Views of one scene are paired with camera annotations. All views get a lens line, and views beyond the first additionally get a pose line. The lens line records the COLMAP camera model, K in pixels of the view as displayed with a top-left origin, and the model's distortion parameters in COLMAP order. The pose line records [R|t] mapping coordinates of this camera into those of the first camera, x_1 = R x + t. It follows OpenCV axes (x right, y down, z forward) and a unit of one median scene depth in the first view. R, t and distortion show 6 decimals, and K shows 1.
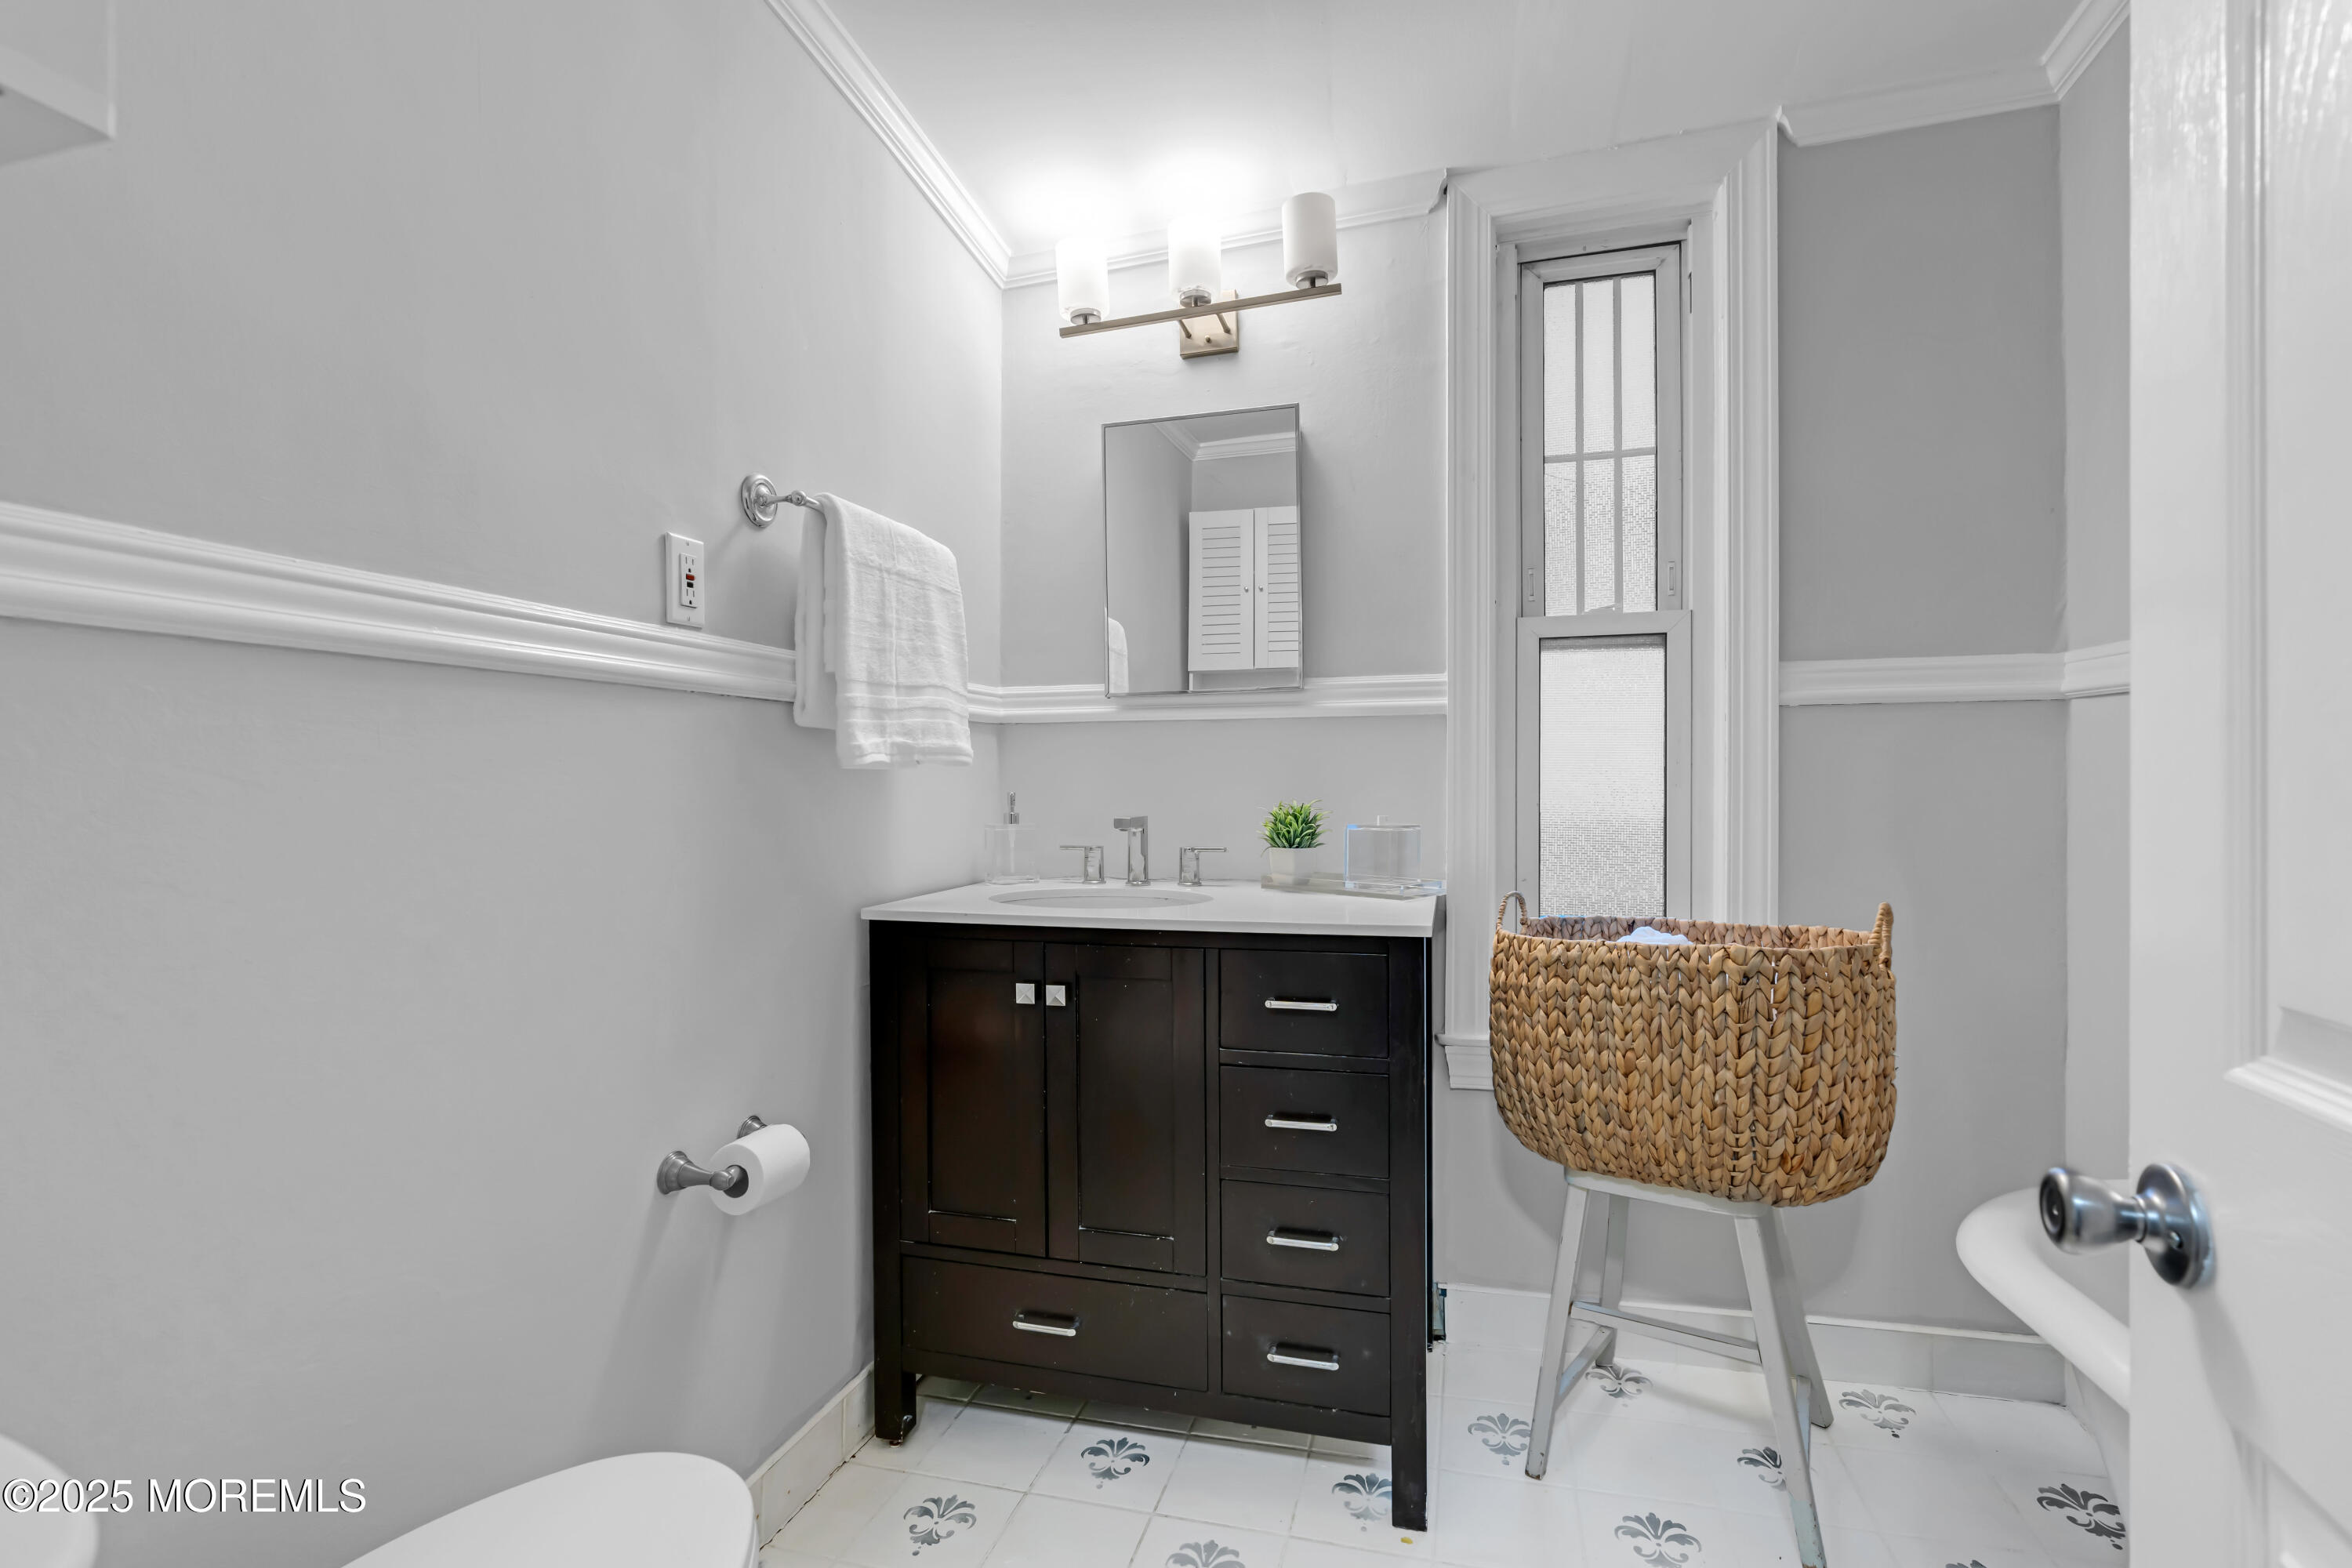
lens RADIAL K [[1077.8, 0, 1185.5], [0, 1077.8, 792.6], [0, 0, 1]] dist [-0.004286, 0.001779]
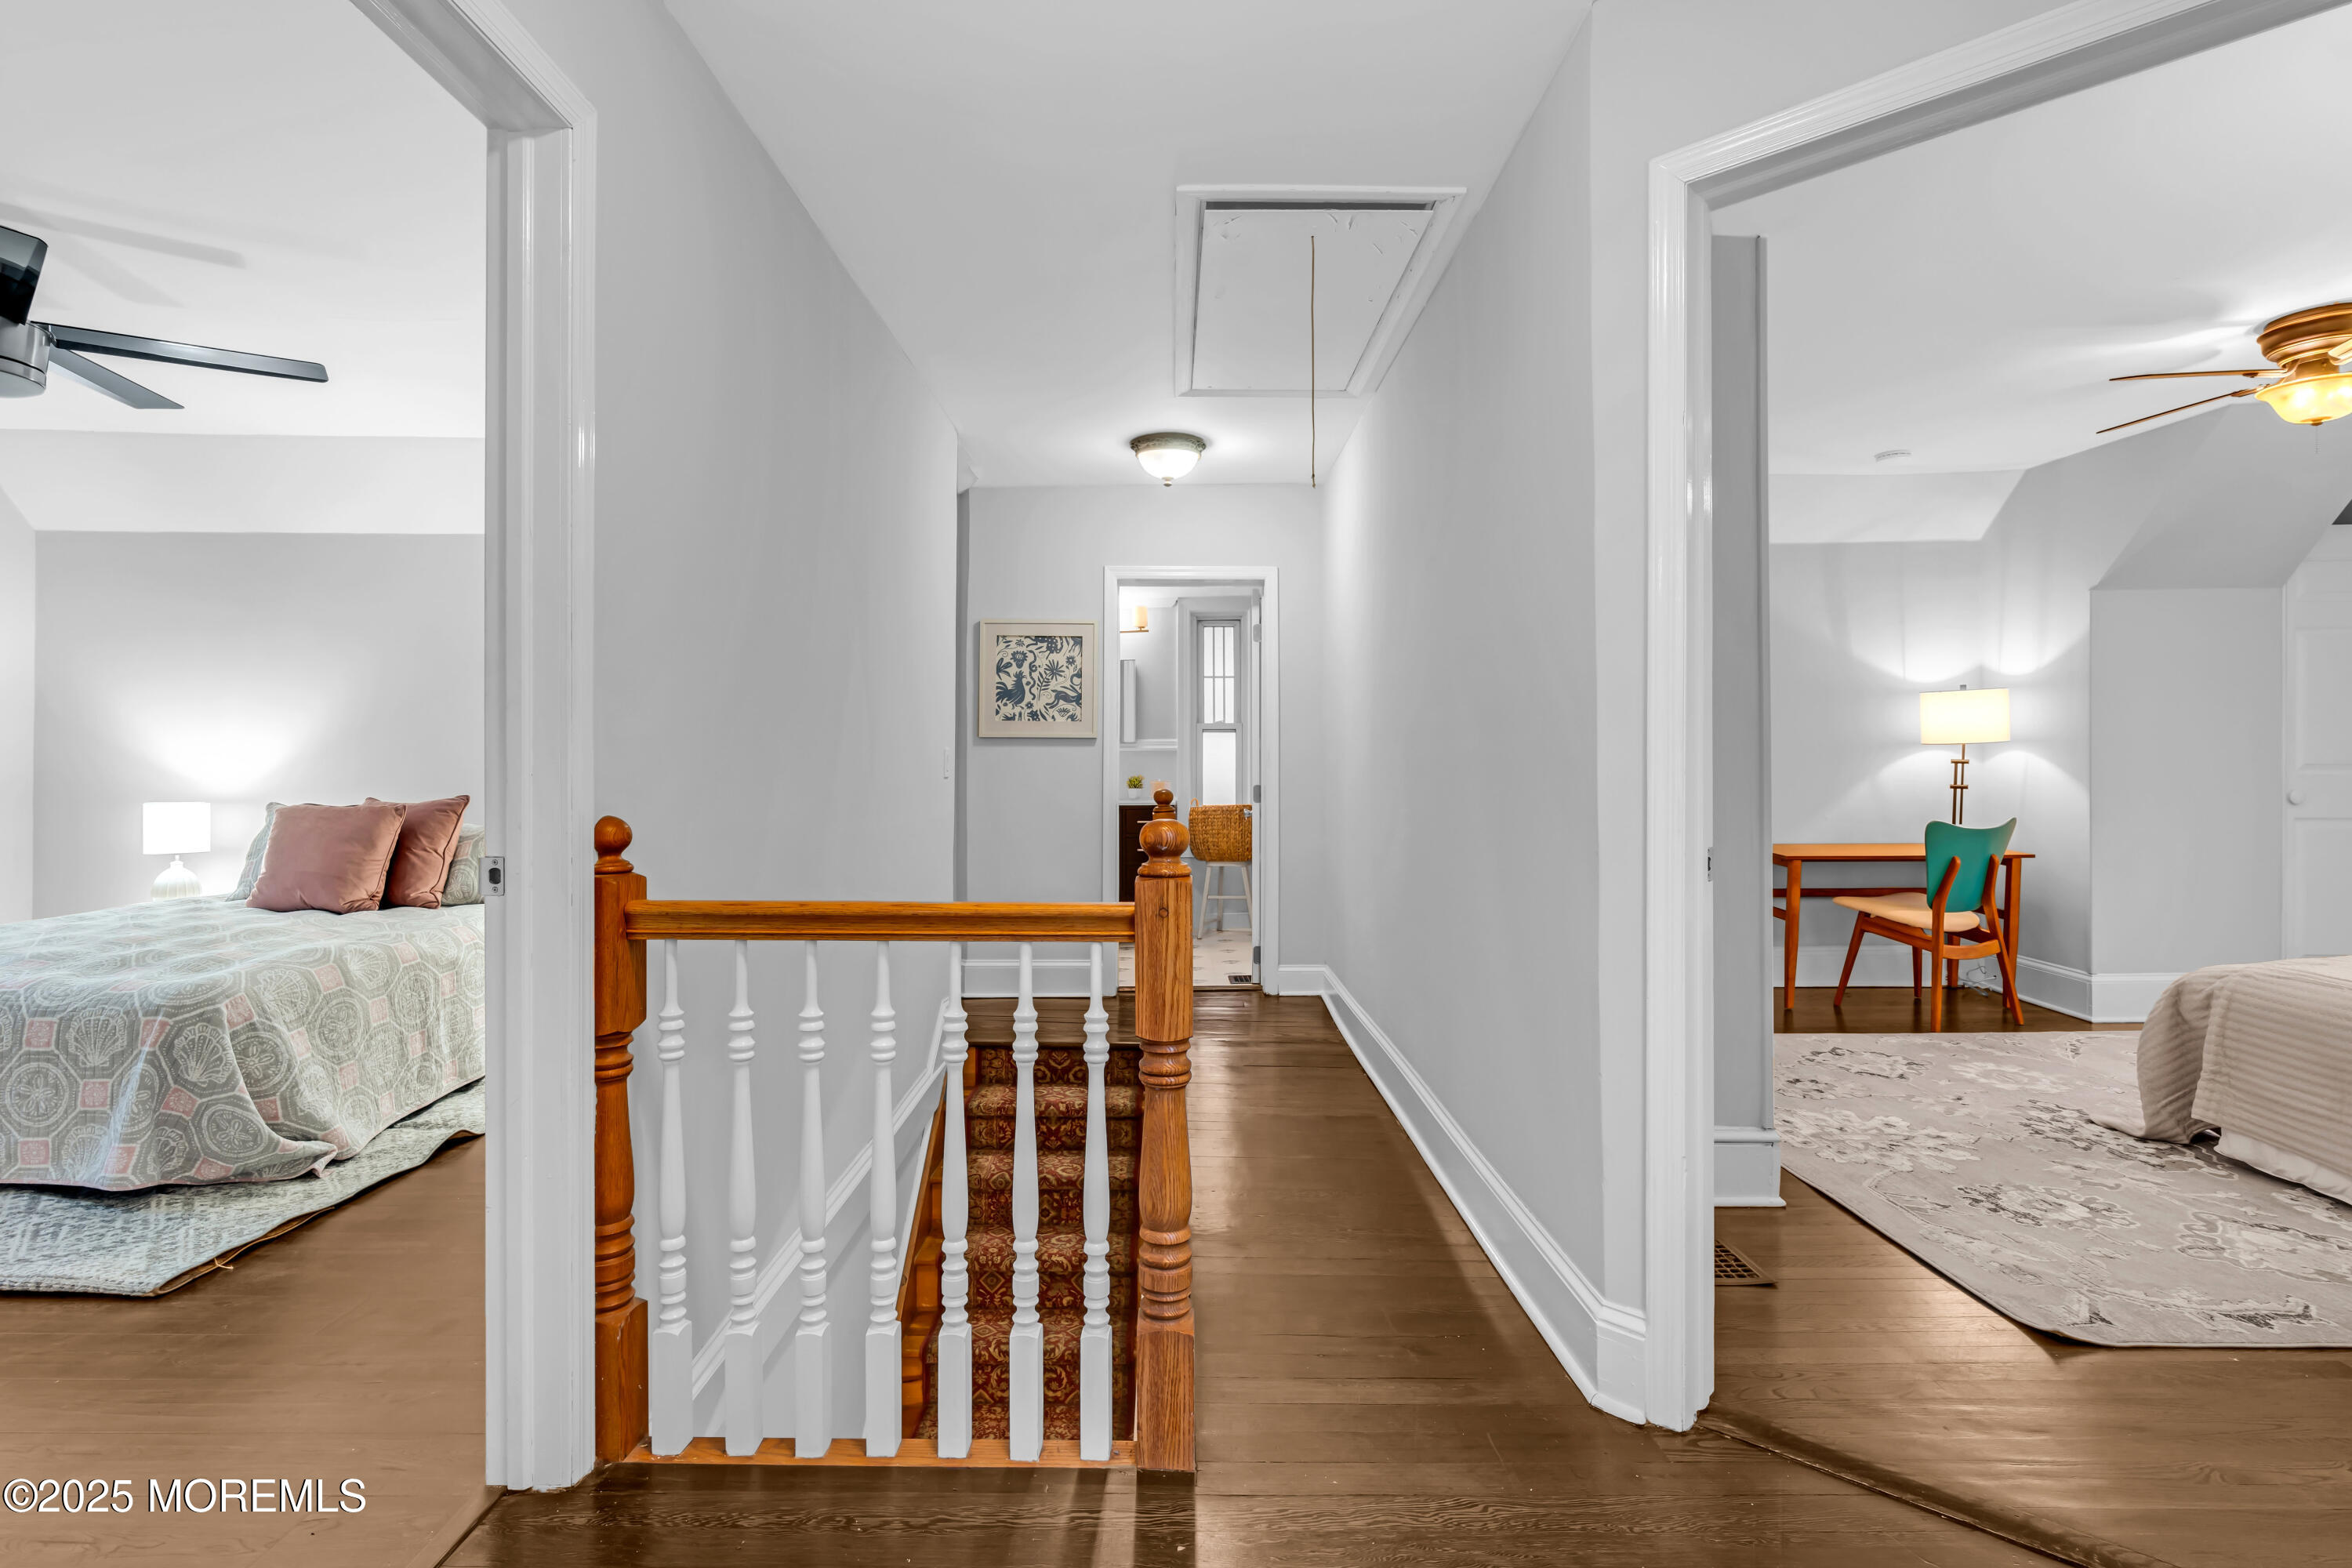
lens RADIAL K [[1077.8, 0, 1173.3], [0, 1077.8, 781.1], [0, 0, 1]] dist [-0.004286, 0.001779]
pose [[0.963941, 0.004554, 0.266076, -0.697950], [-0.002574, 0.999966, -0.007789, 0.054098], [-0.266102, 0.006823, 0.963921, -2.364707]]
